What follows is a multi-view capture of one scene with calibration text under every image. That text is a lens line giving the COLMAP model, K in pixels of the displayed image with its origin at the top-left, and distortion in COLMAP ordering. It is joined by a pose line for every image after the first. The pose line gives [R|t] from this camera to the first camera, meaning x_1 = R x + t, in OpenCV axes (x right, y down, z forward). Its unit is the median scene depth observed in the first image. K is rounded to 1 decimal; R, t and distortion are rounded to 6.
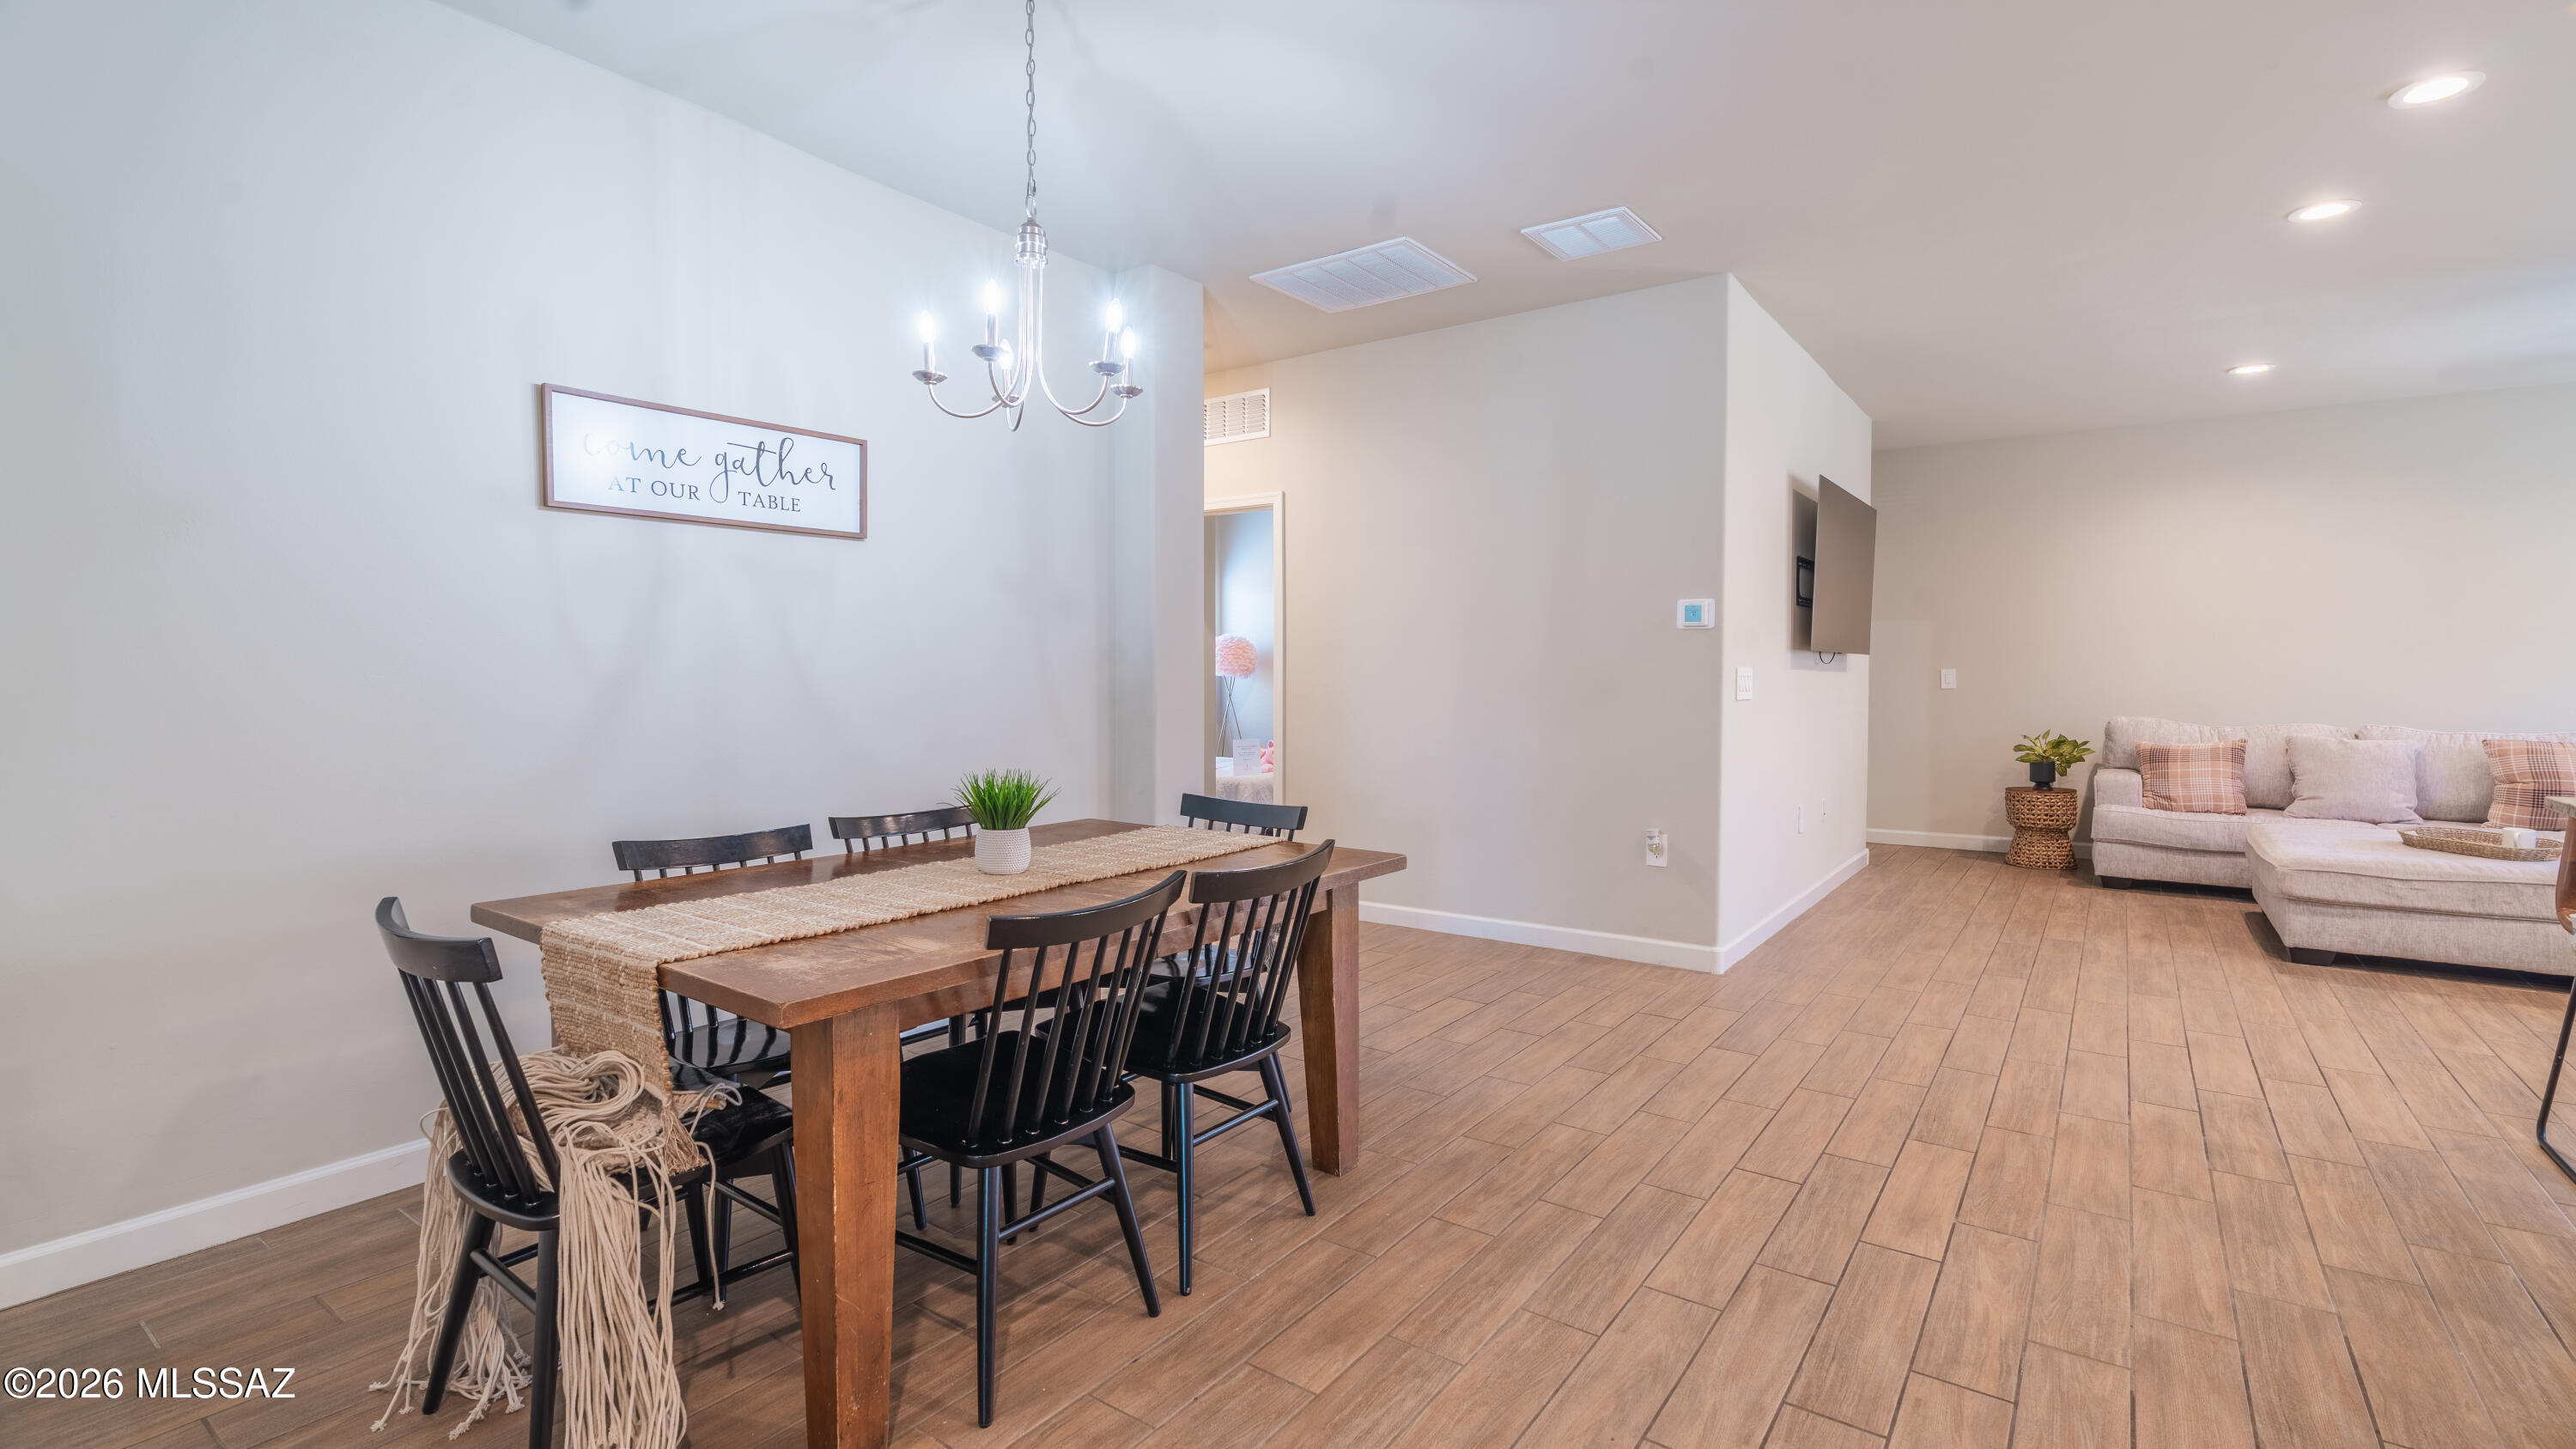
lens RADIAL K [[1184.3, 0, 1273.8], [0, 1184.3, 709.0], [0, 0, 1]] dist [0.000989, -0.000249]
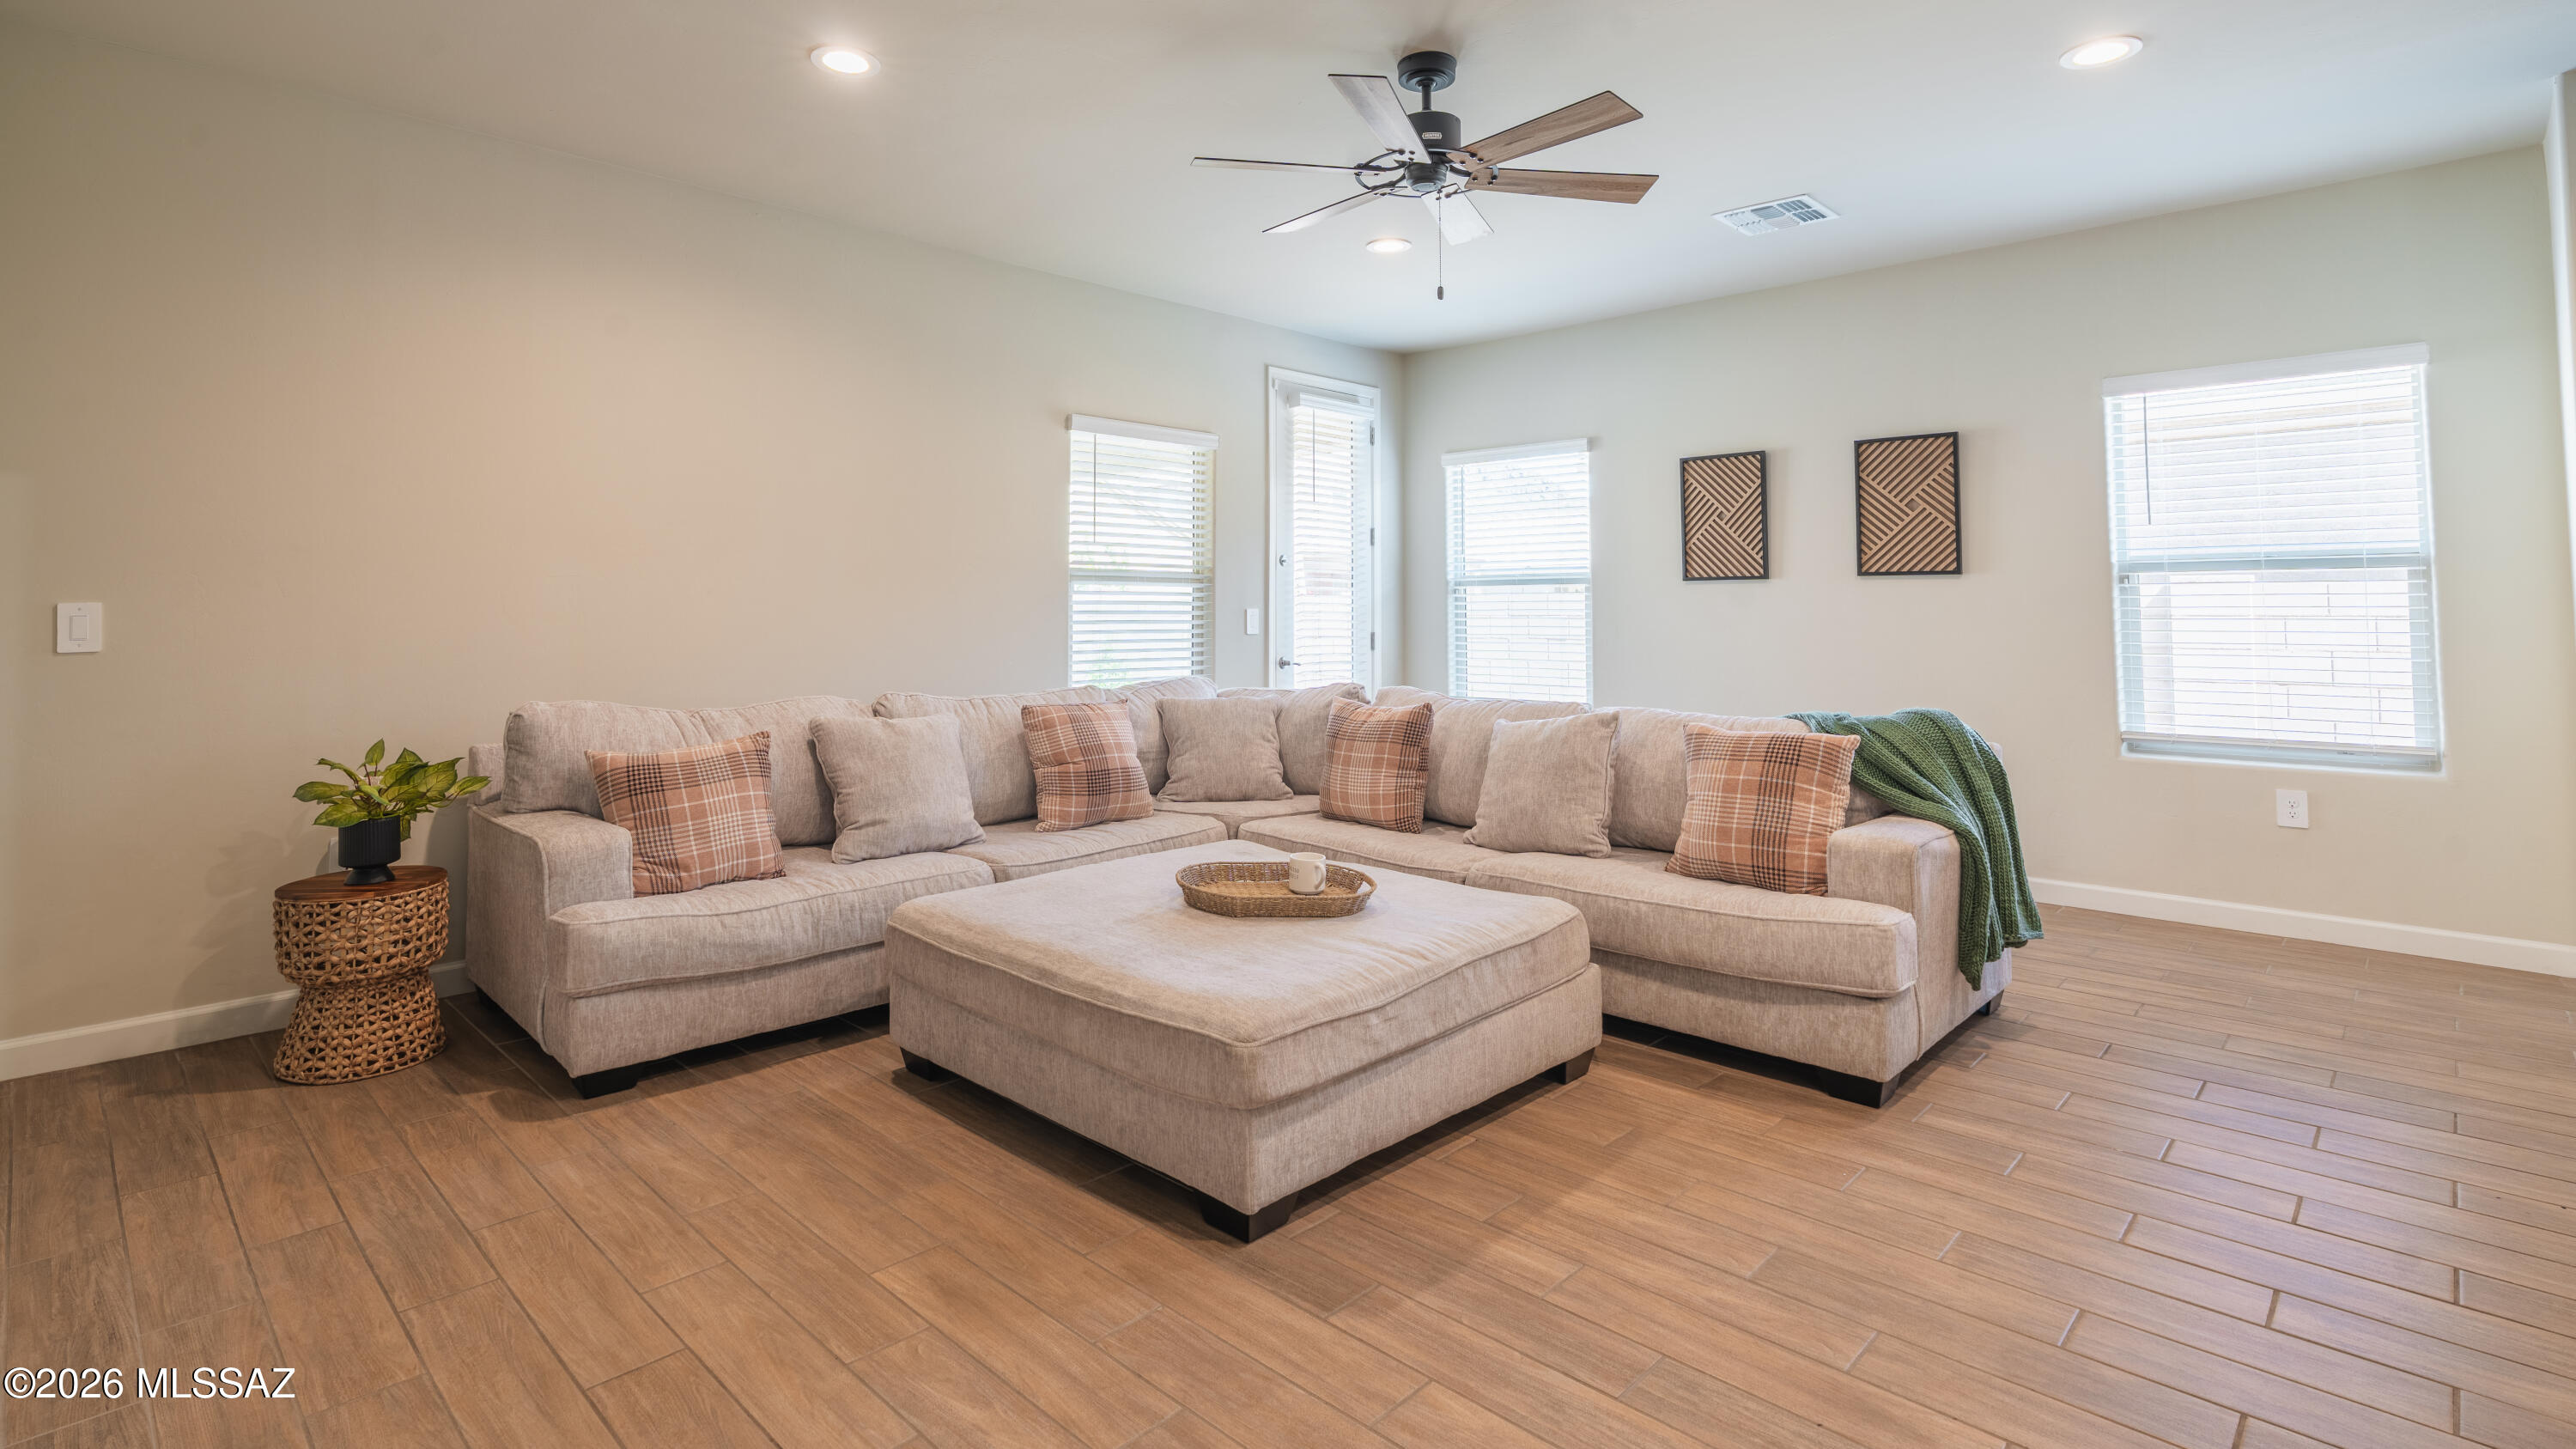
lens RADIAL K [[1232.6, 0, 1224.6], [0, 1232.6, 523.4], [0, 0, 1]] dist [0.001077, -0.000470]
pose [[0.156630, 0.069204, 0.985230, 0.270172], [0.028728, 0.996801, -0.074584, -0.022821], [-0.987239, 0.039985, 0.154141, 0.688259]]
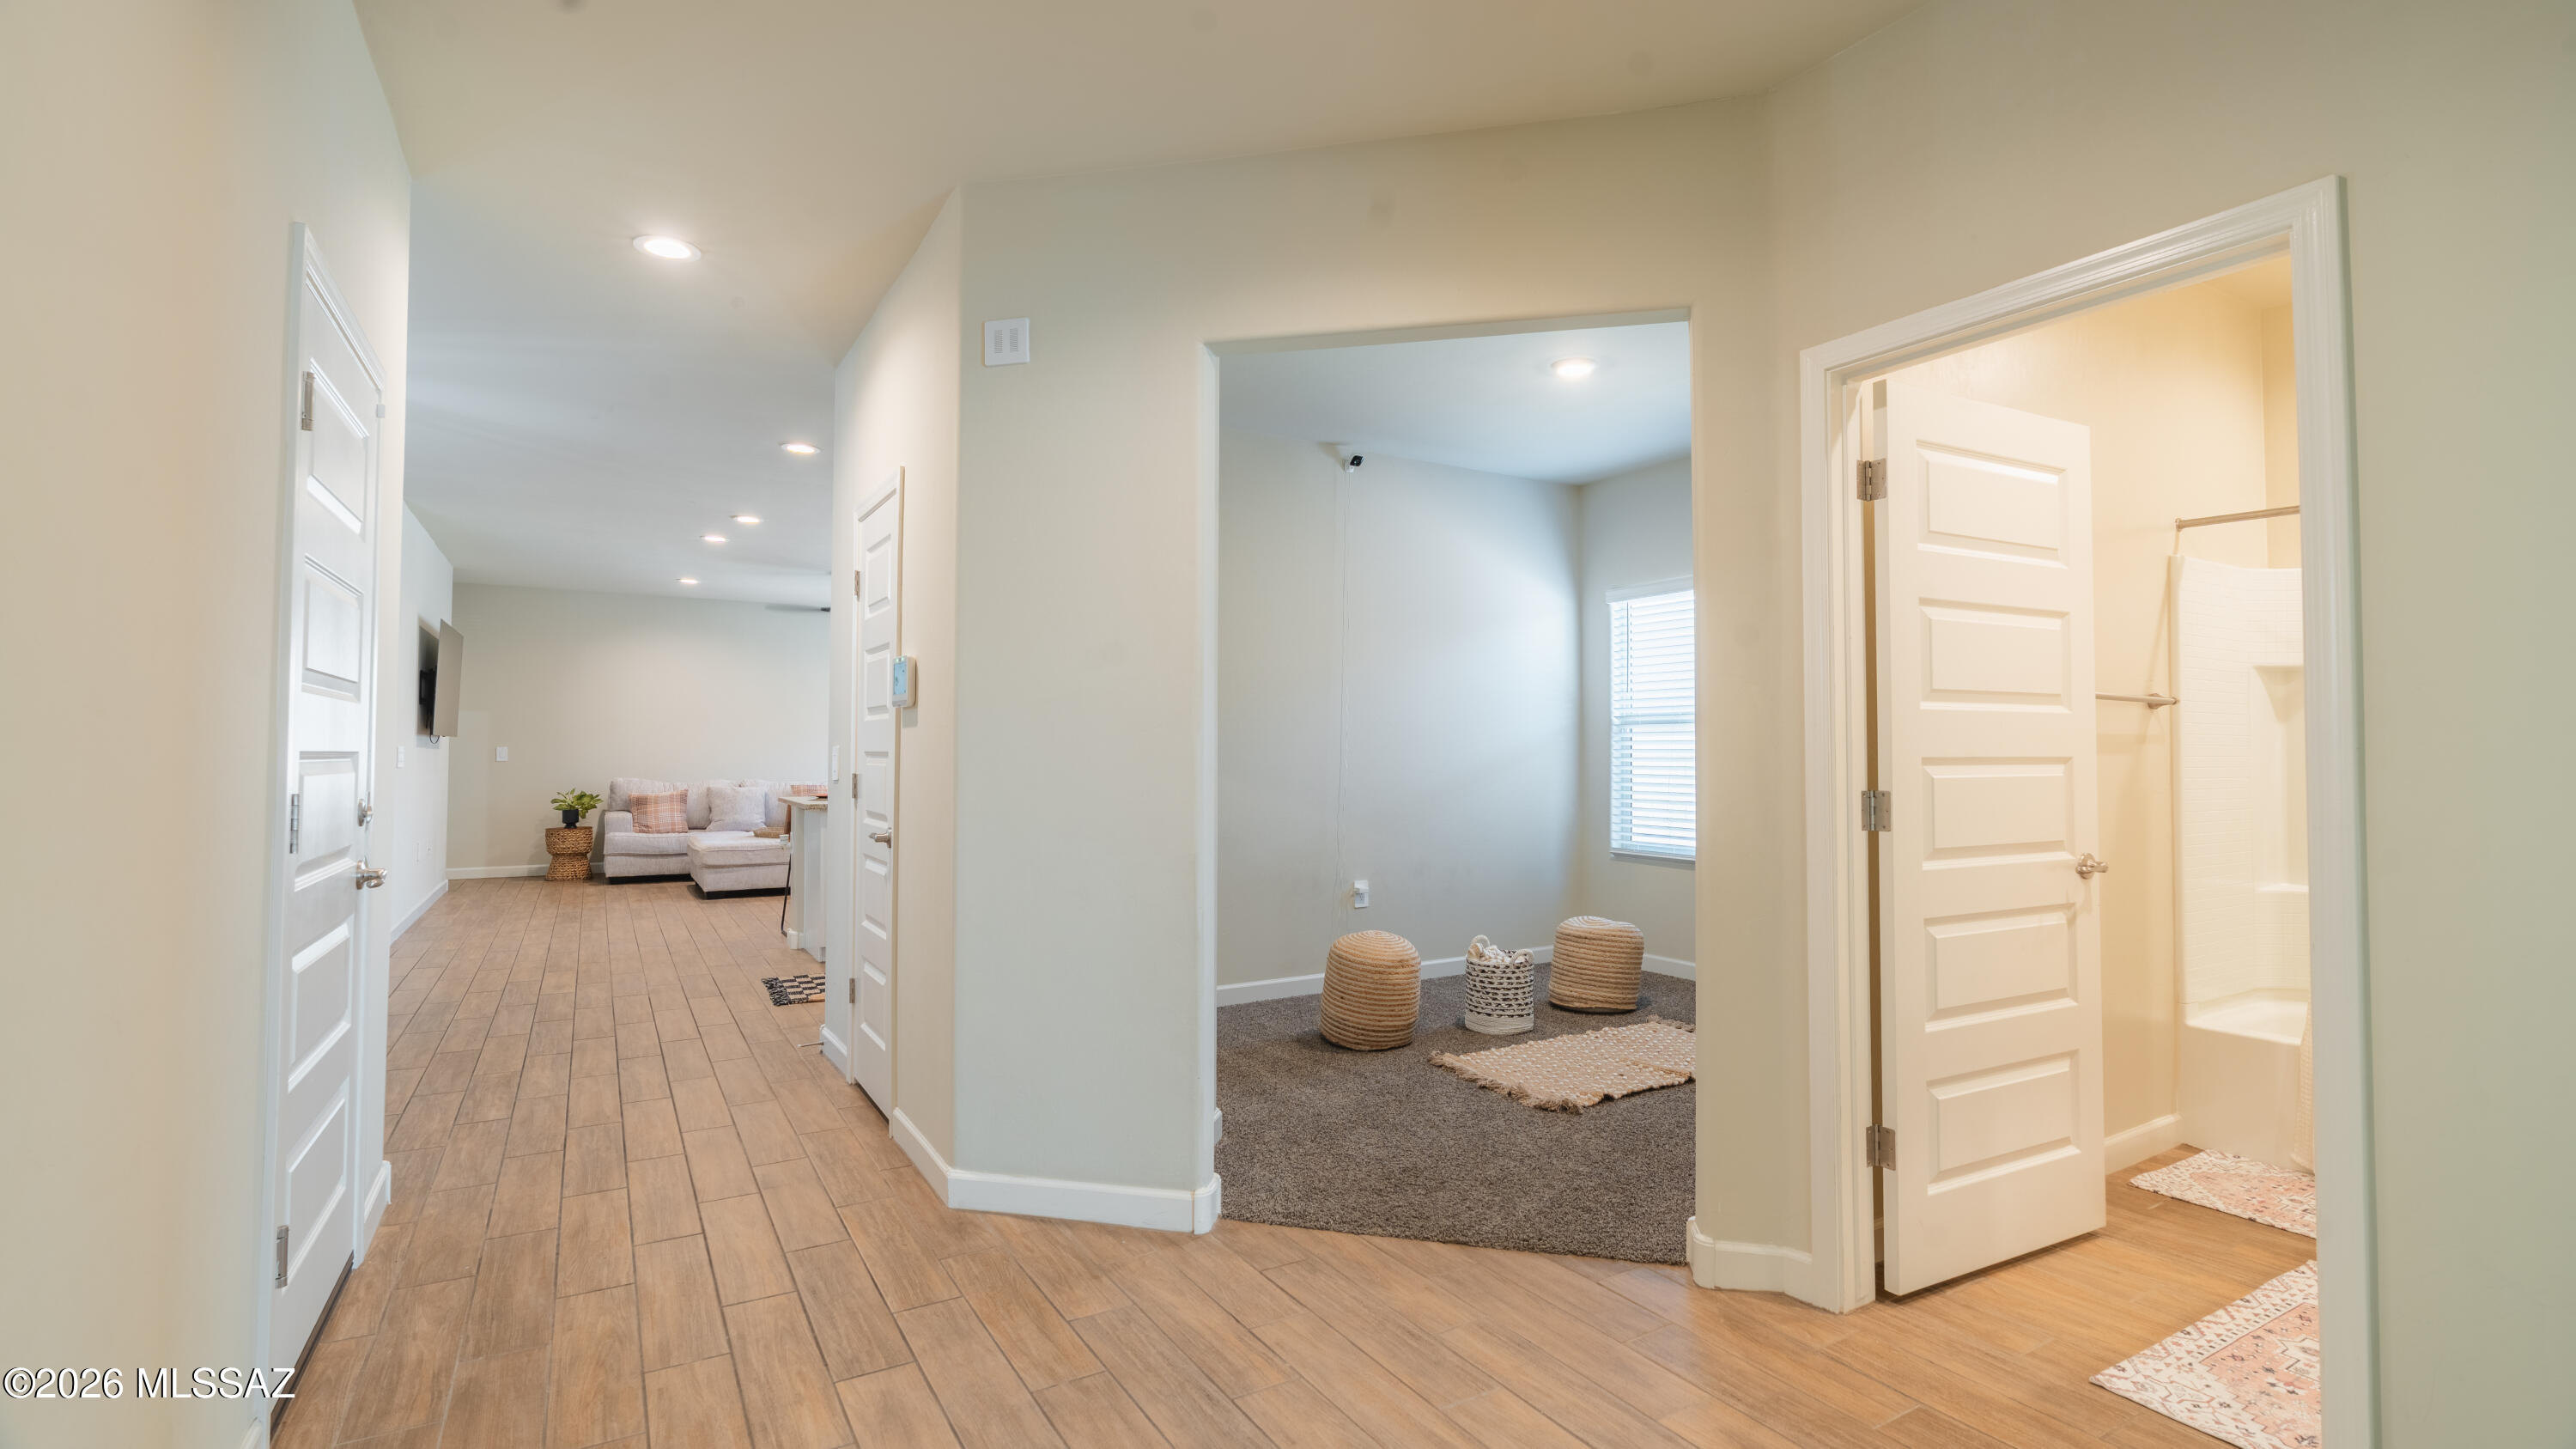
lens RADIAL K [[1184.3, 0, 1273.8], [0, 1184.3, 709.0], [0, 0, 1]] dist [0.000989, -0.000249]
pose [[0.415457, 0.030766, 0.909092, -0.390616], [0.027245, 0.998559, -0.046245, 0.012392], [-0.909205, 0.043981, 0.414020, -0.488567]]
